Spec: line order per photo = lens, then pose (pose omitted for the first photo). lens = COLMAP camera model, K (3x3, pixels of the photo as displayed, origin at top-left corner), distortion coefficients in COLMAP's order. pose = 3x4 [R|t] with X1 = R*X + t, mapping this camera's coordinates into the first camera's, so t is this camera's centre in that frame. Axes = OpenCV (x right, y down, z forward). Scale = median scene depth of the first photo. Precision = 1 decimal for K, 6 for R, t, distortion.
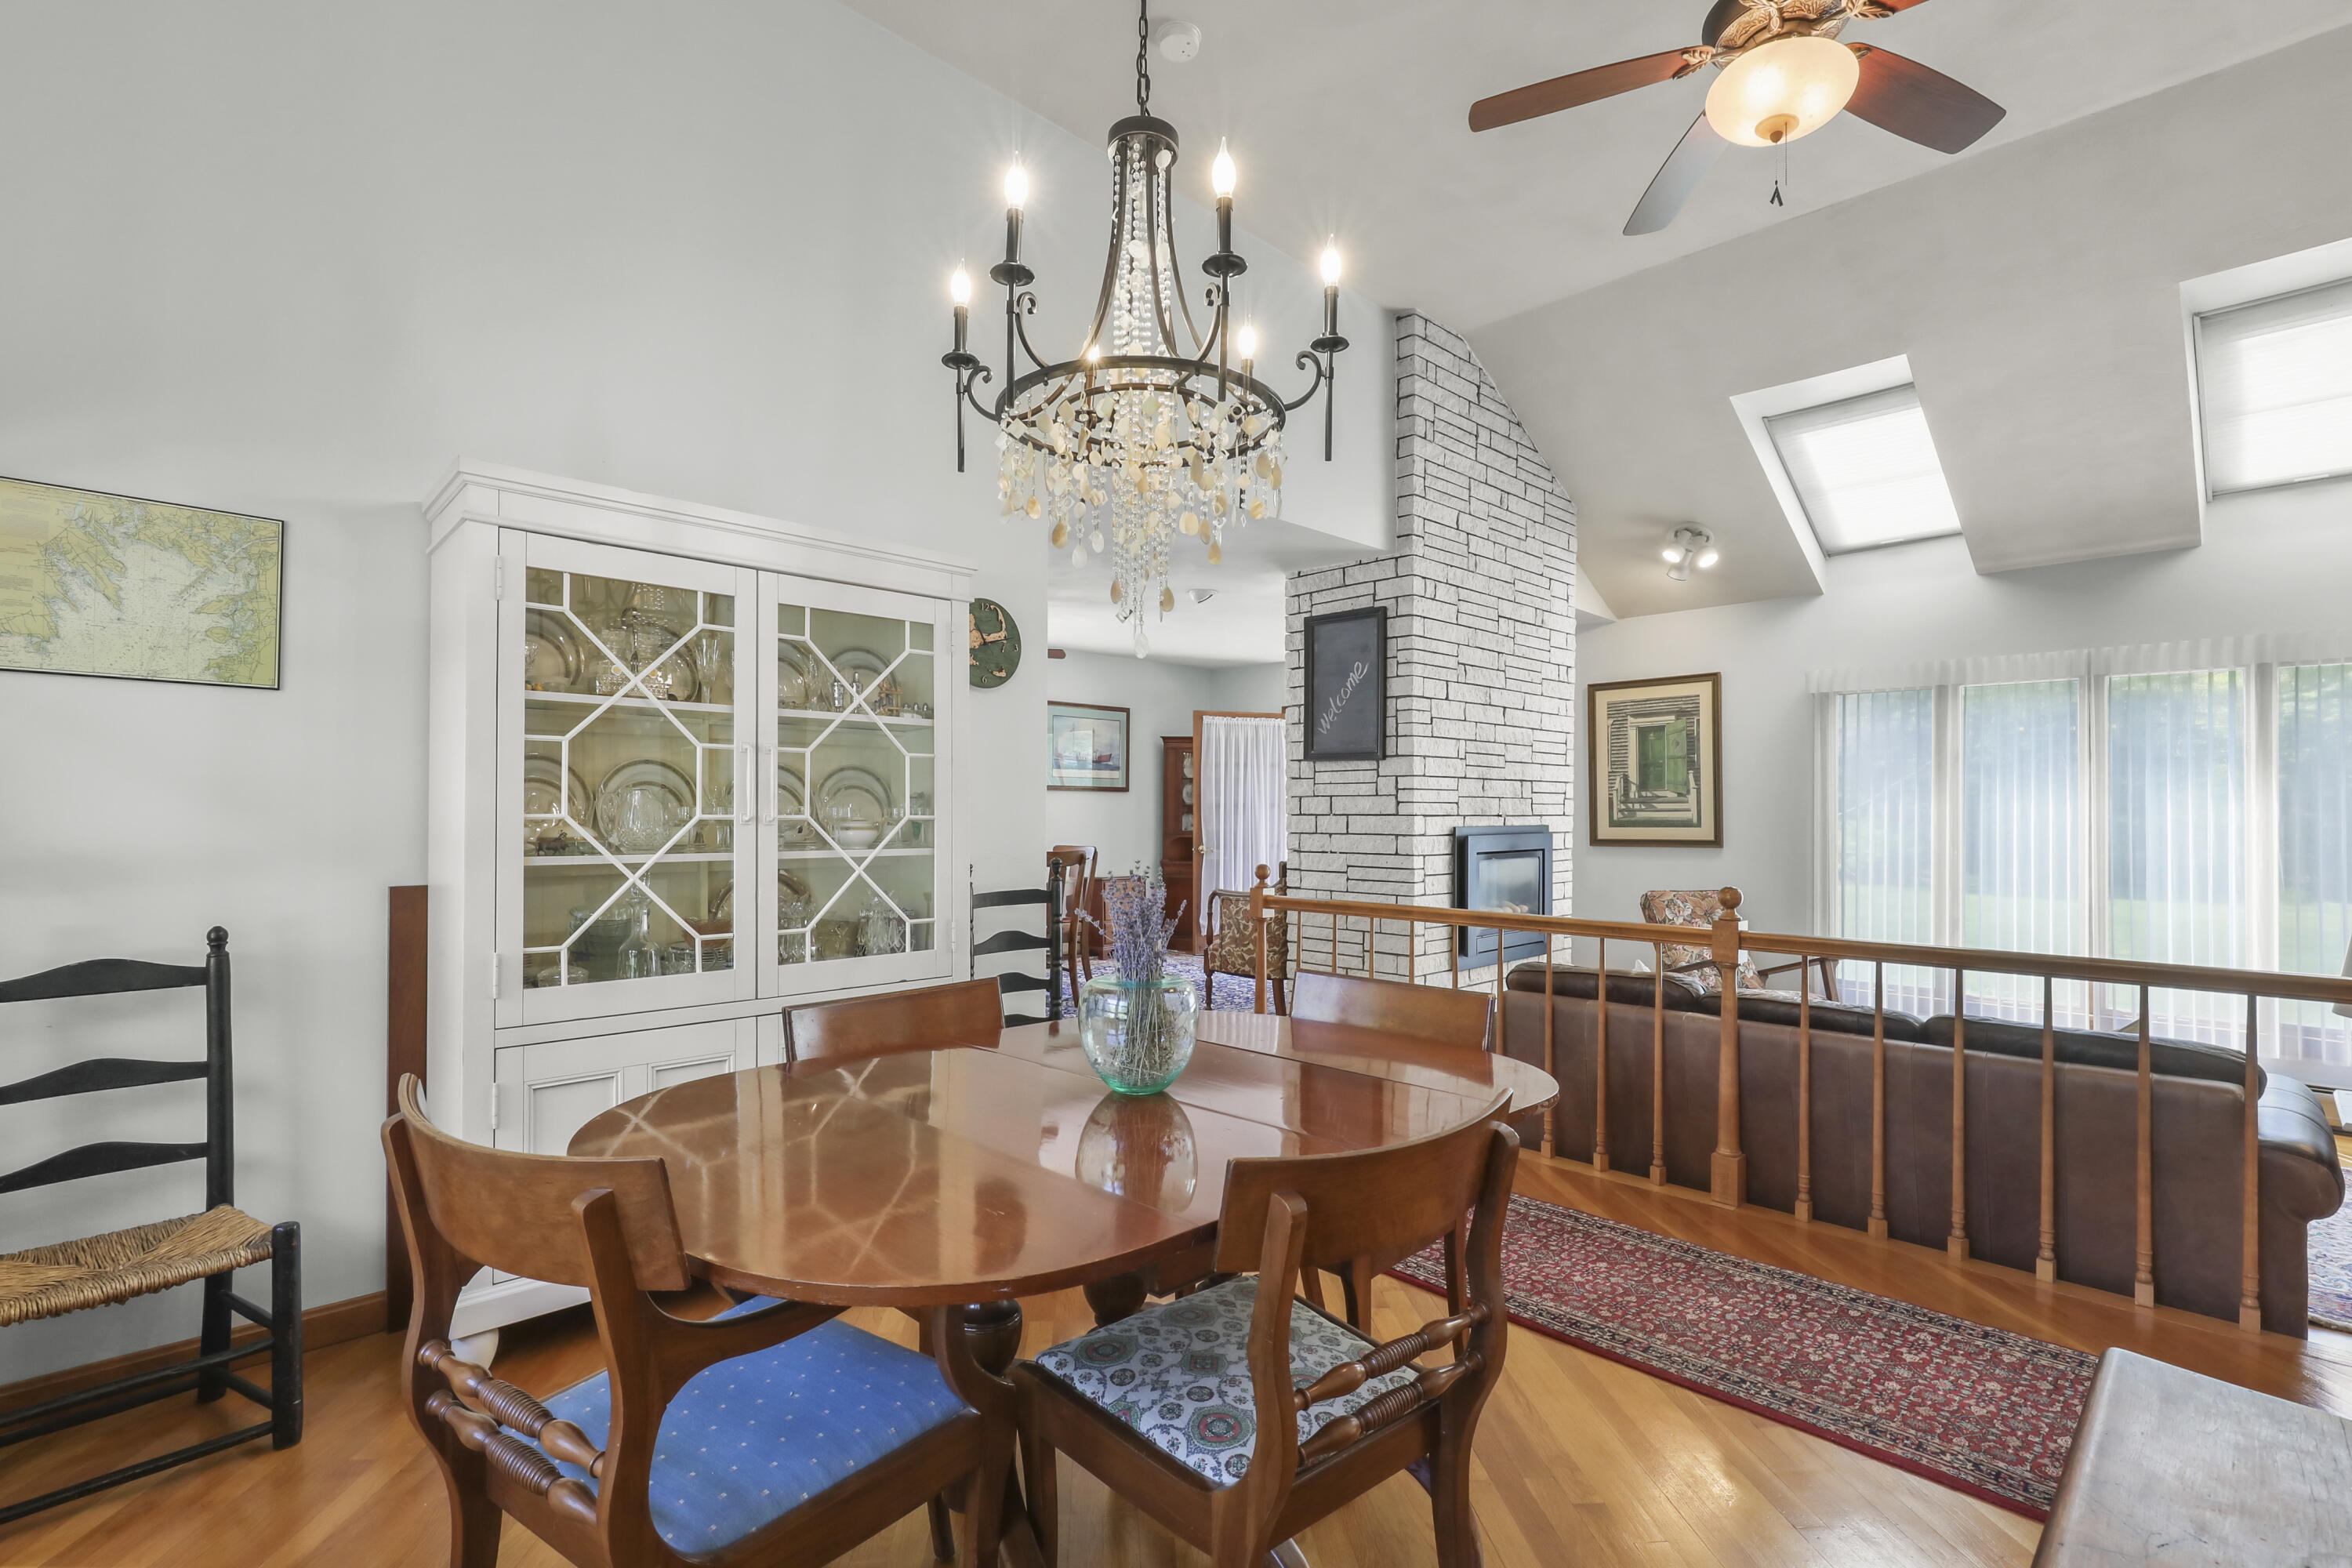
lens RADIAL K [[1054.4, 0, 1173.9], [0, 1054.4, 808.2], [0, 0, 1]] dist [0.000443, 0.000032]
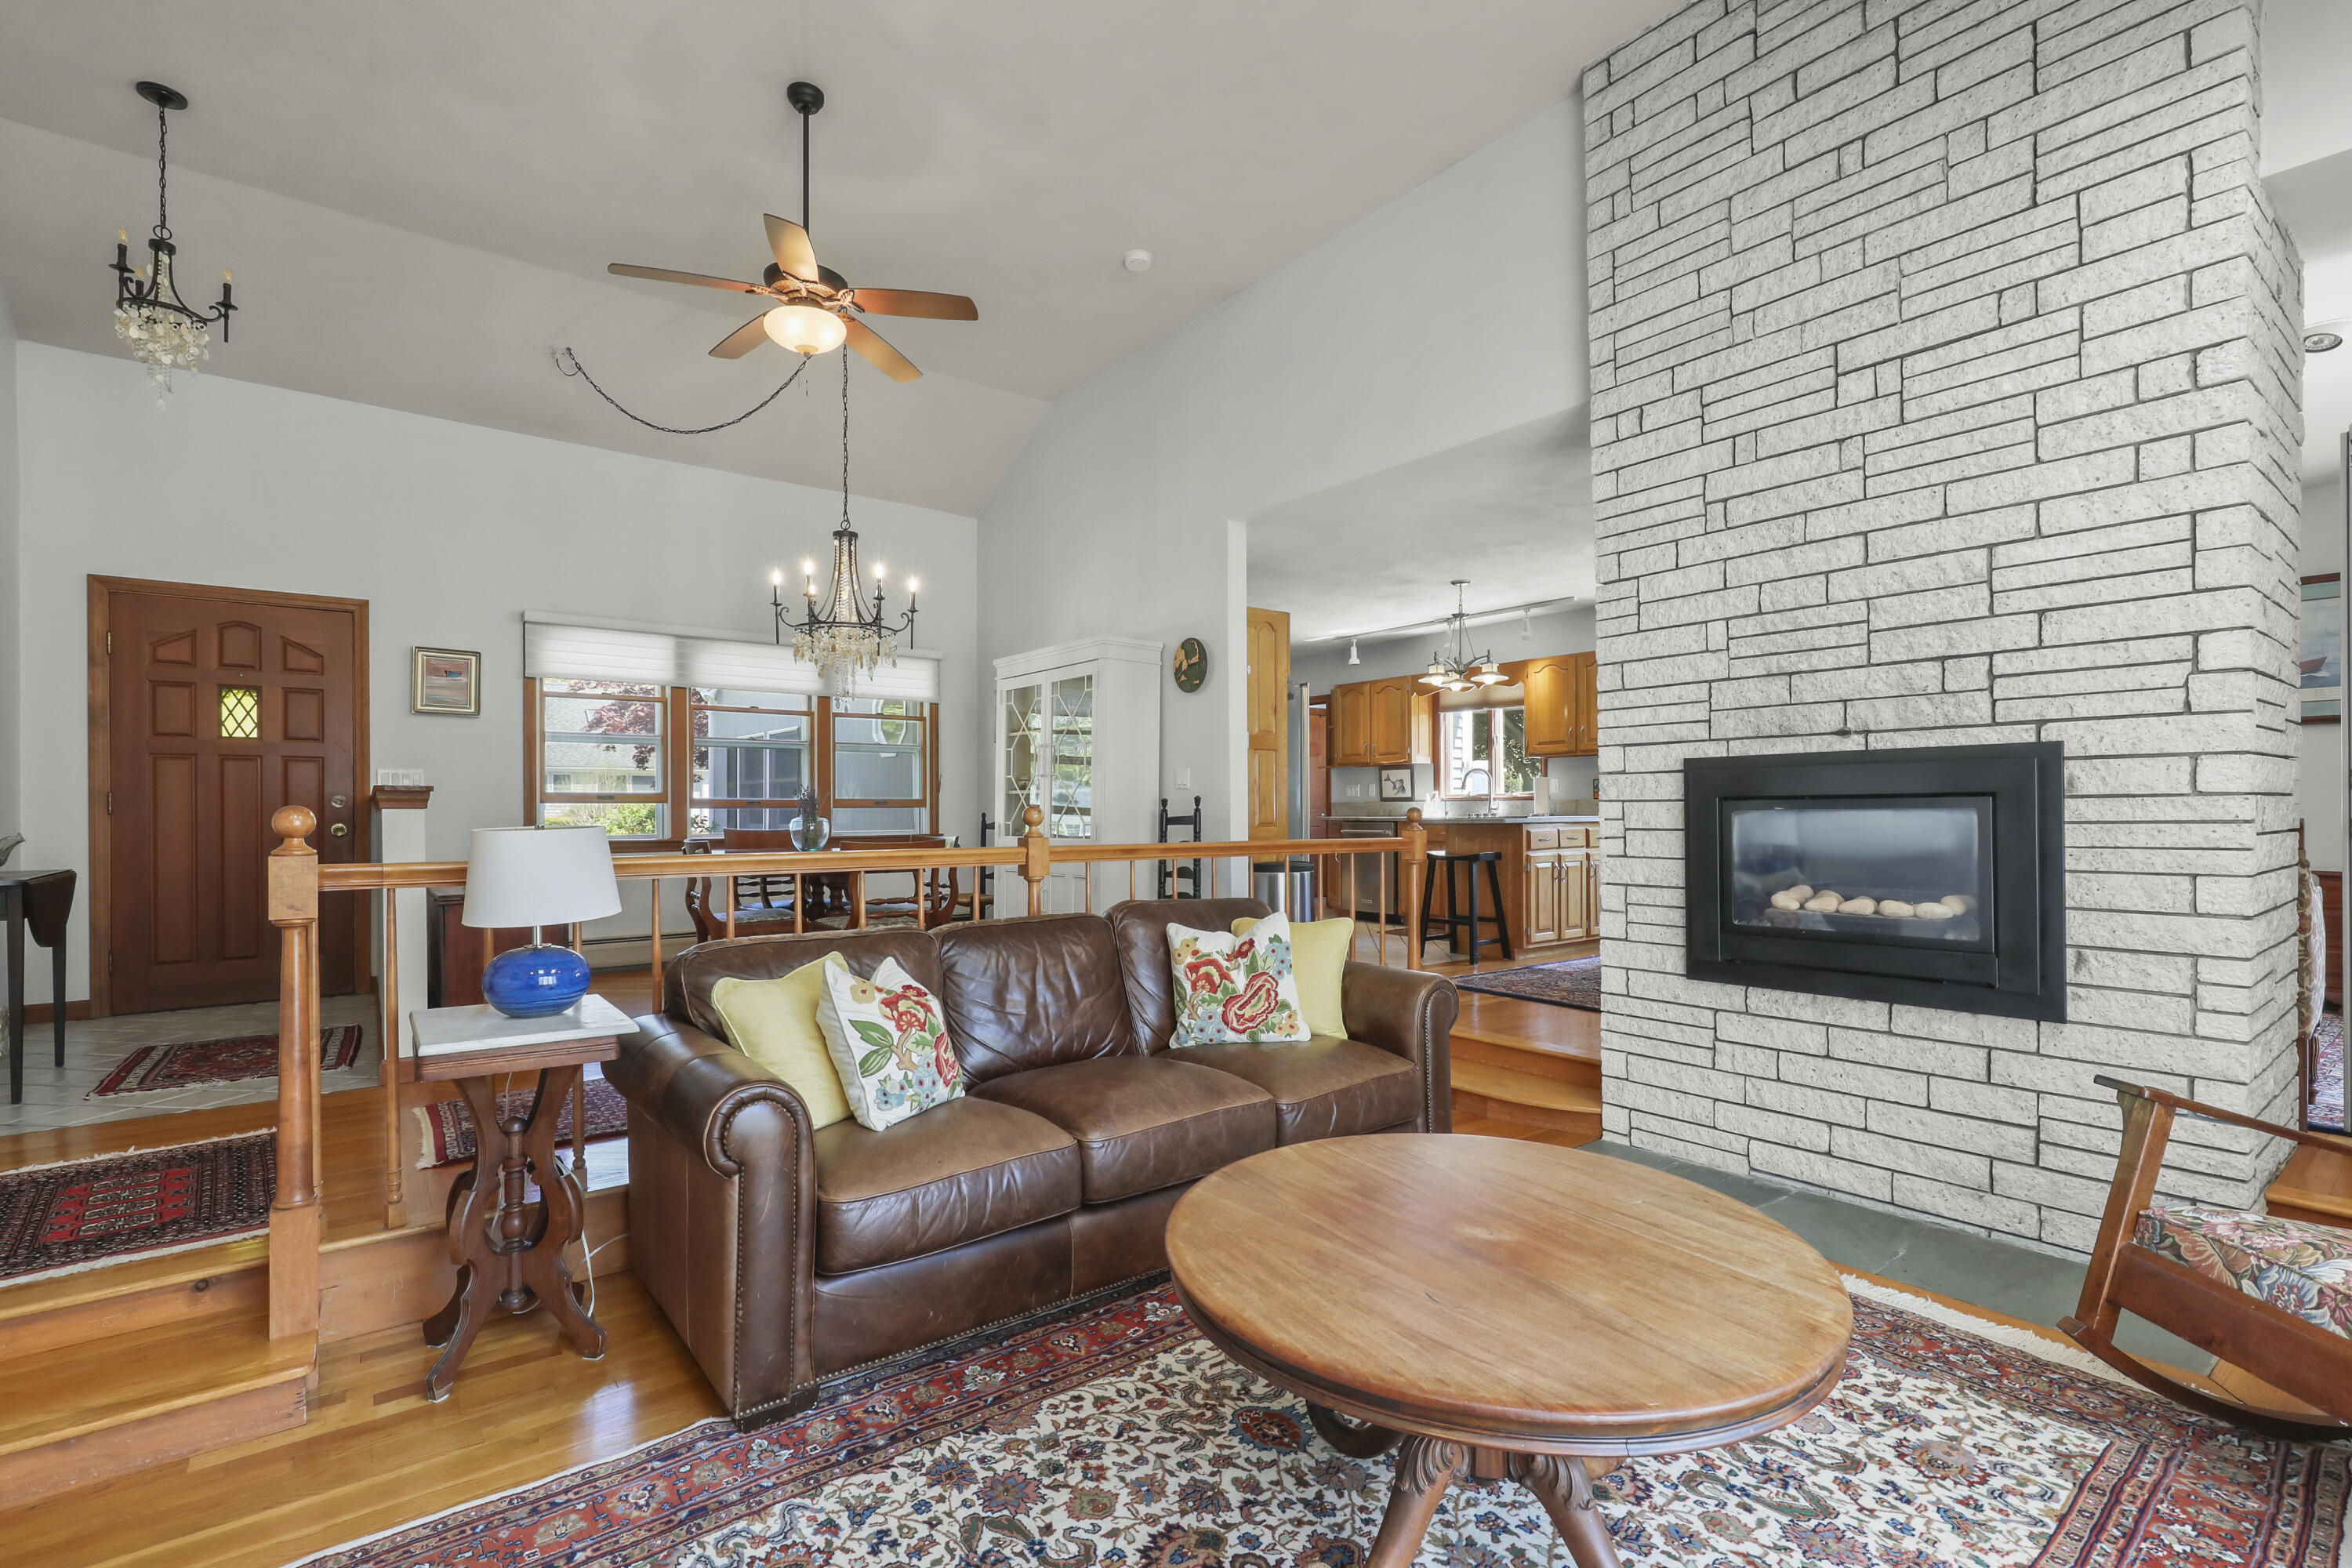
lens RADIAL K [[1054.4, 0, 1173.9], [0, 1054.4, 808.2], [0, 0, 1]] dist [0.000443, 0.000032]
pose [[-0.104796, -0.006058, -0.994475, 0.941677], [0.007585, 0.999947, -0.006891, 0.050296], [0.994465, -0.008265, -0.104745, 0.741265]]
